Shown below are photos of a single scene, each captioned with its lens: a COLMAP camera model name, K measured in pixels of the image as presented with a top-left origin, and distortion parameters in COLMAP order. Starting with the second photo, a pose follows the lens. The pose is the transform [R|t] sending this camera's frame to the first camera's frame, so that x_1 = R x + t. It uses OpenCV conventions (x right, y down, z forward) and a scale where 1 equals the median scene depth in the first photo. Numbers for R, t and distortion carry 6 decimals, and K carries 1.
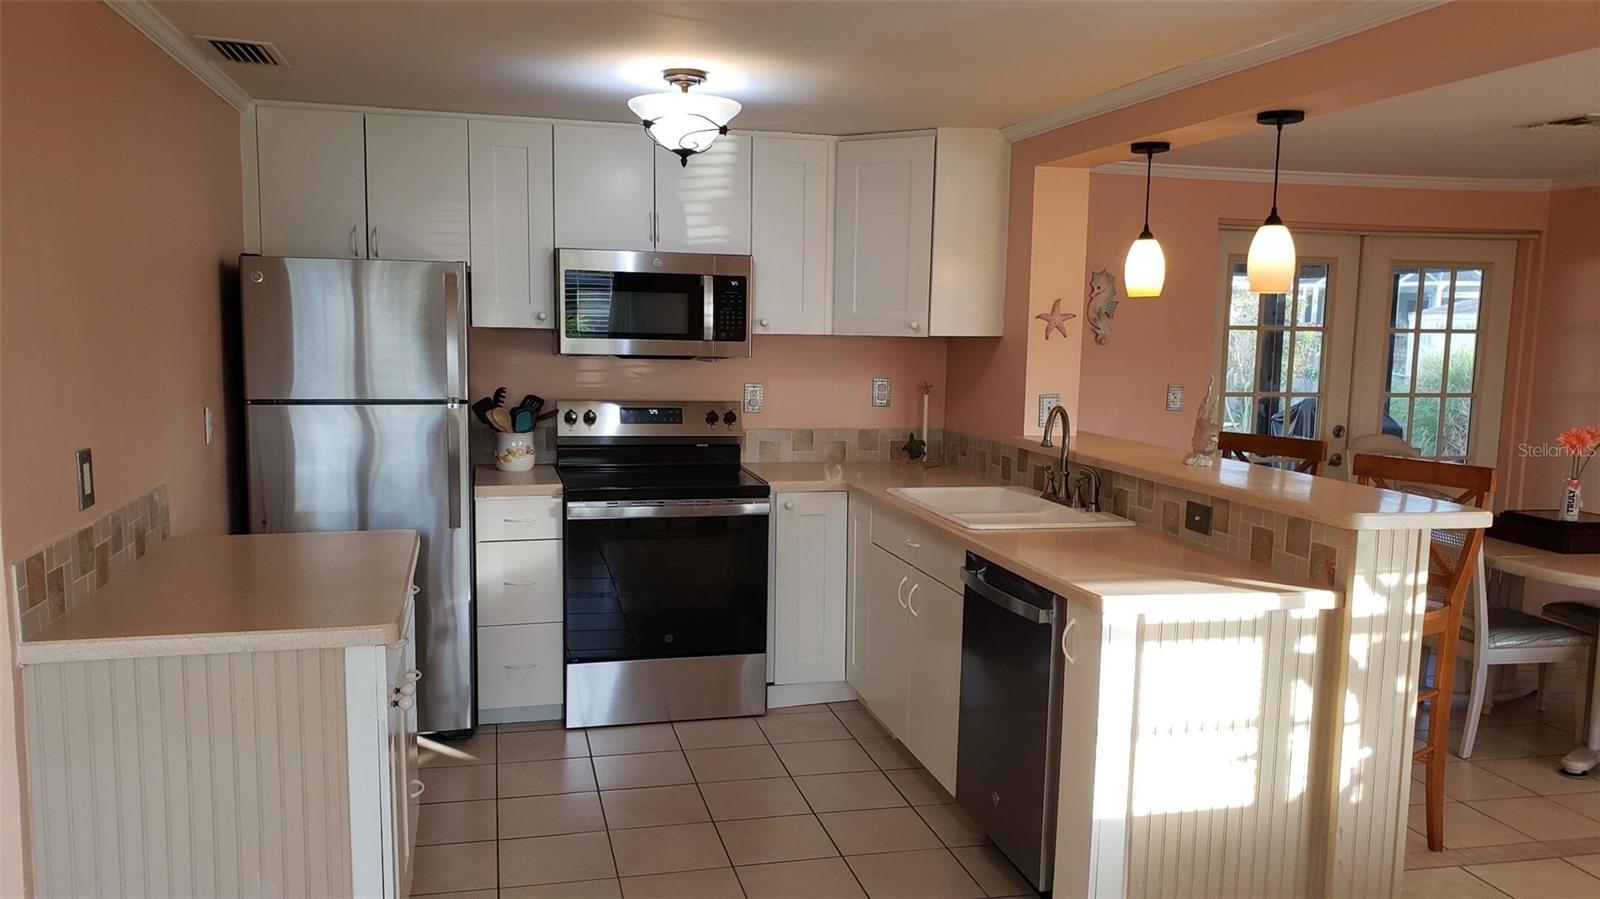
lens RADIAL K [[1223.2, 0, 799.2], [0, 1223.2, 453.8], [0, 0, 1]] dist [0.043413, -0.053188]
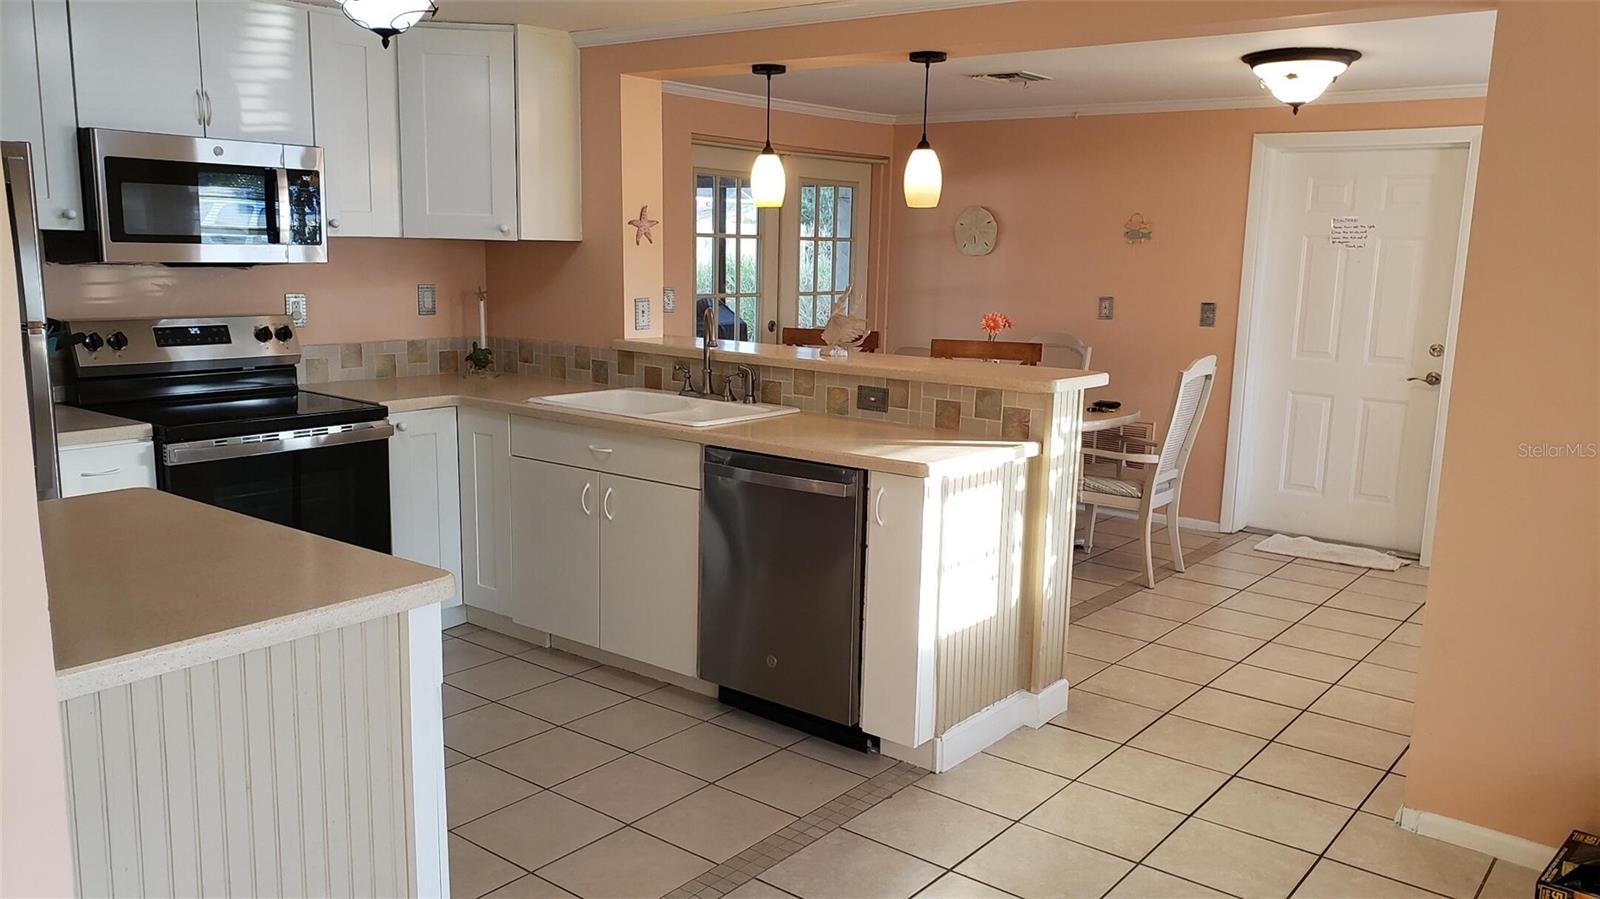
lens RADIAL K [[1223.2, 0, 801.7], [0, 1223.2, 461.0], [0, 0, 1]] dist [0.043413, -0.053188]
pose [[0.786314, -0.107984, 0.608317, -0.338055], [0.056849, 0.993076, 0.102801, -0.009536], [-0.615206, -0.046252, 0.787008, 0.077675]]
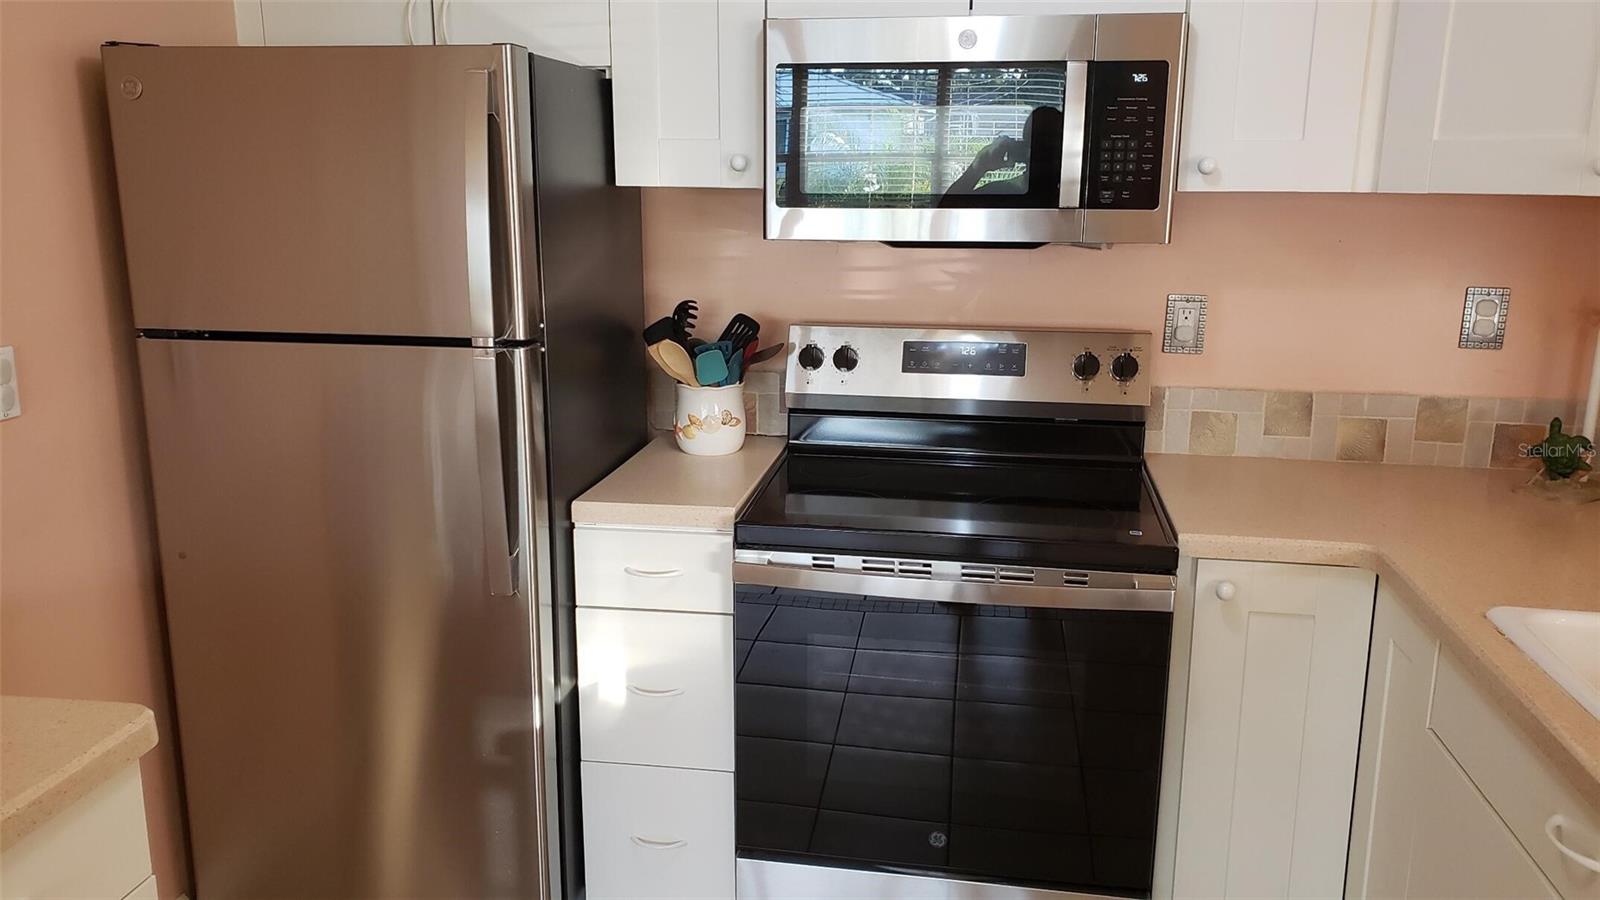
lens RADIAL K [[1223.2, 0, 786.7], [0, 1223.2, 463.6], [0, 0, 1]] dist [0.043413, -0.053188]
pose [[0.912437, 0.077940, -0.401727, 0.021288], [-0.030935, 0.992023, 0.122204, -0.051086], [0.408047, -0.099076, 0.907569, 0.533785]]
